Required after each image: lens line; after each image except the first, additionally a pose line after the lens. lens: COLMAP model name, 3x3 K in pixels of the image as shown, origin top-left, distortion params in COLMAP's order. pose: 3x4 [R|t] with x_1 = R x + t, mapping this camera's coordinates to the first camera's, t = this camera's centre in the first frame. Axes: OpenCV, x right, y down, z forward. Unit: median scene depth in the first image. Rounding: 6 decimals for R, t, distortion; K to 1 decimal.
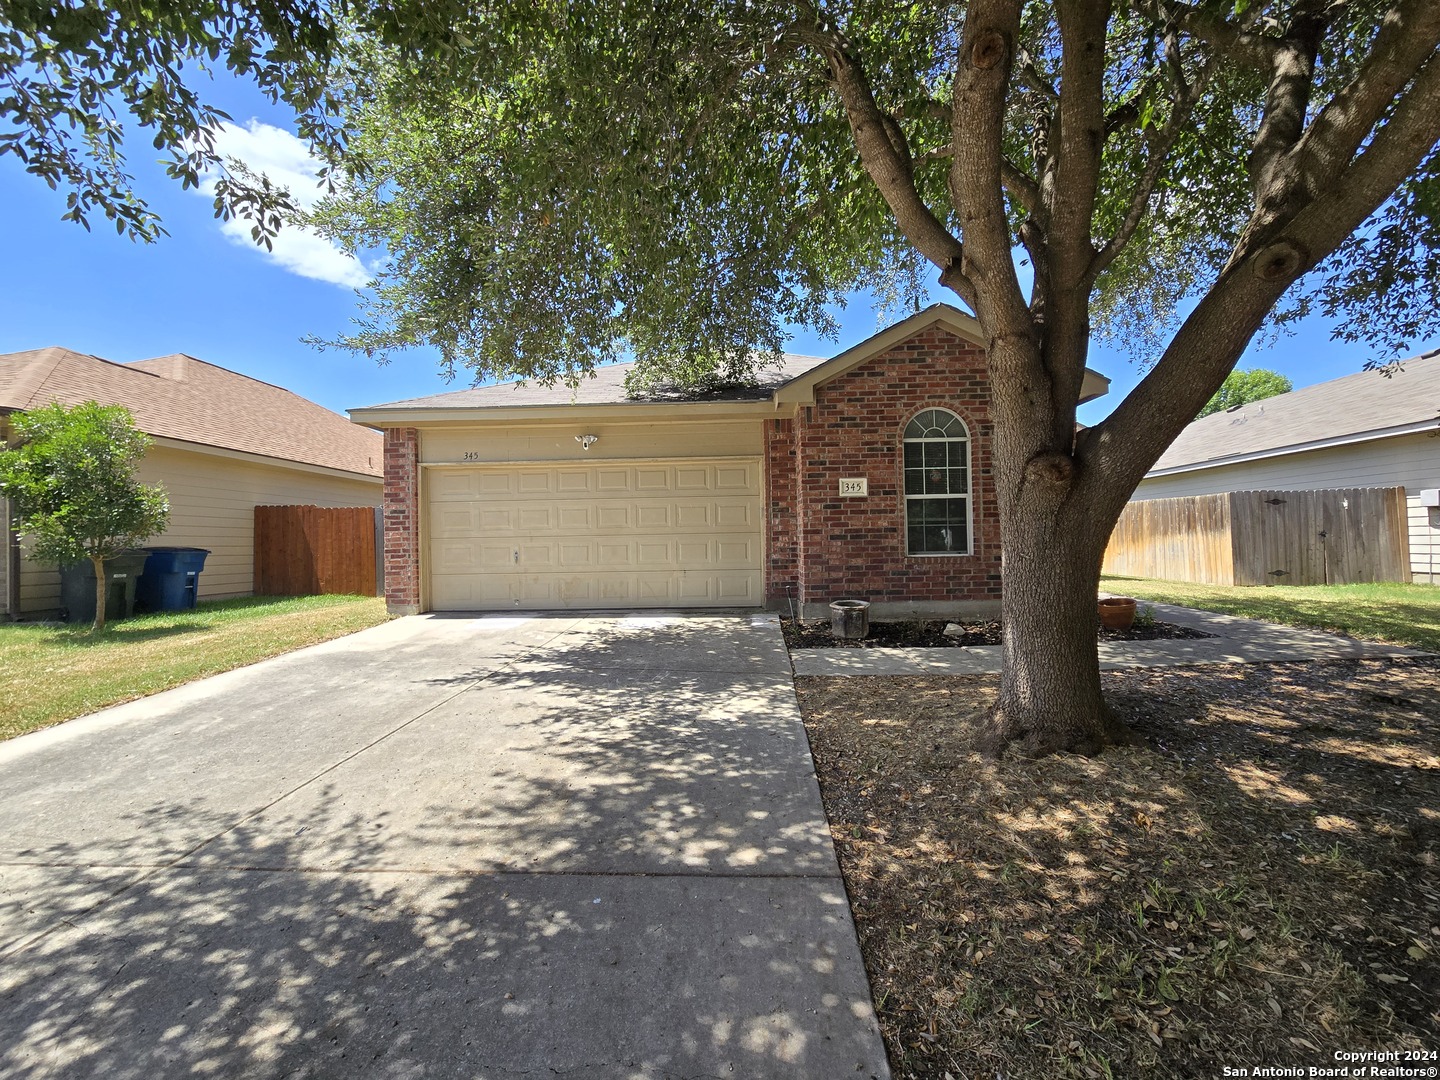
lens RADIAL K [[590.2, 0, 732.3], [0, 590.2, 535.5], [0, 0, 1]] dist [0.000825, 0.000157]
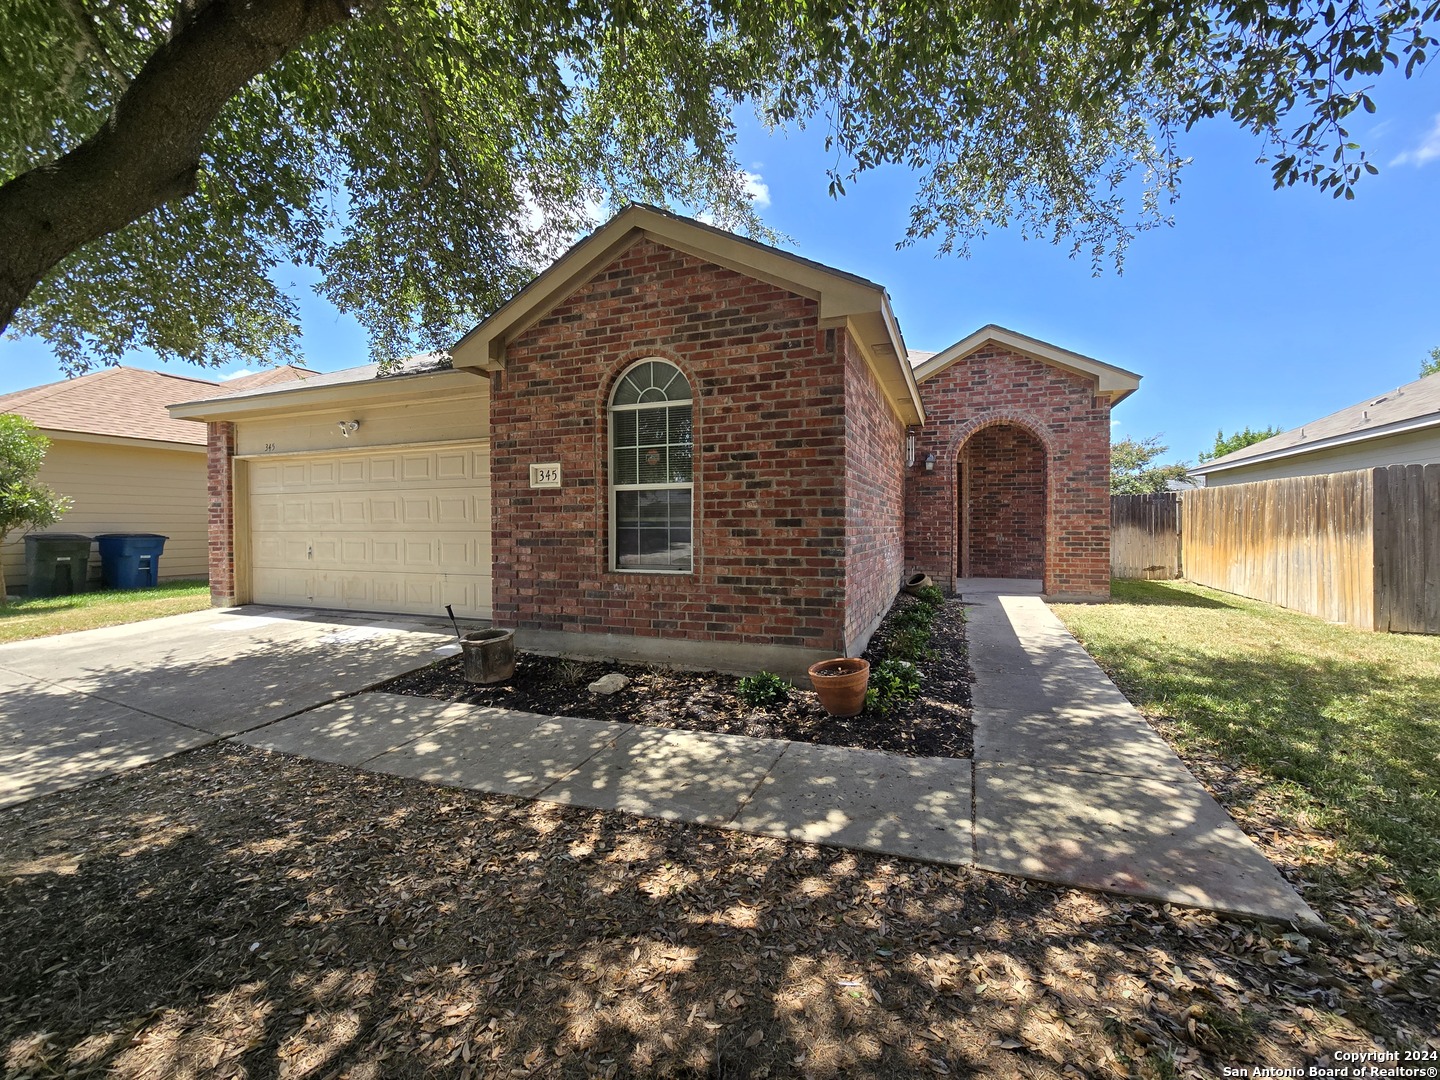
lens RADIAL K [[590.2, 0, 732.3], [0, 590.2, 535.5], [0, 0, 1]] dist [0.000825, 0.000157]
pose [[0.945129, 0.019519, -0.326113, 0.667469], [-0.007944, 0.999292, 0.036788, -0.035556], [0.326600, -0.032179, 0.944615, 0.371002]]
